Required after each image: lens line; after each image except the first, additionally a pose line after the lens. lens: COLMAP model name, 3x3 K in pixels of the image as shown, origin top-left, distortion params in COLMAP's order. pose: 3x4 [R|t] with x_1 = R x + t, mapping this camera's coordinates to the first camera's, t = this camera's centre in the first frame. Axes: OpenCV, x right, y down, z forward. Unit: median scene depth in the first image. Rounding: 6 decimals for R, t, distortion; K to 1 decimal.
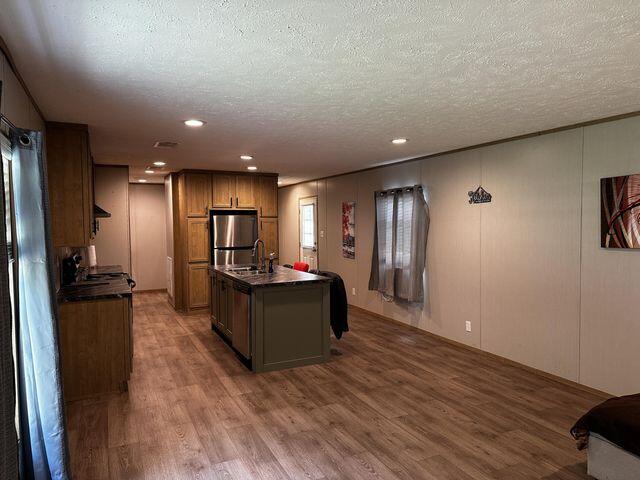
lens RADIAL K [[449.1, 0, 321.4], [0, 449.1, 243.9], [0, 0, 1]] dist [0.007031, -0.010186]
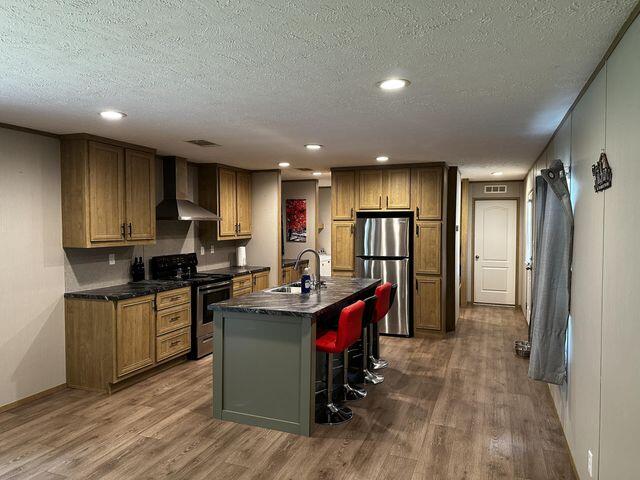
lens RADIAL K [[449.1, 0, 316.9], [0, 449.1, 237.0], [0, 0, 1]] dist [0.007031, -0.010186]
pose [[0.676163, 0.029811, -0.736148, 0.494492], [-0.044029, 0.999030, 0.000015, -0.034875], [0.735435, 0.032402, 0.676820, 0.522323]]
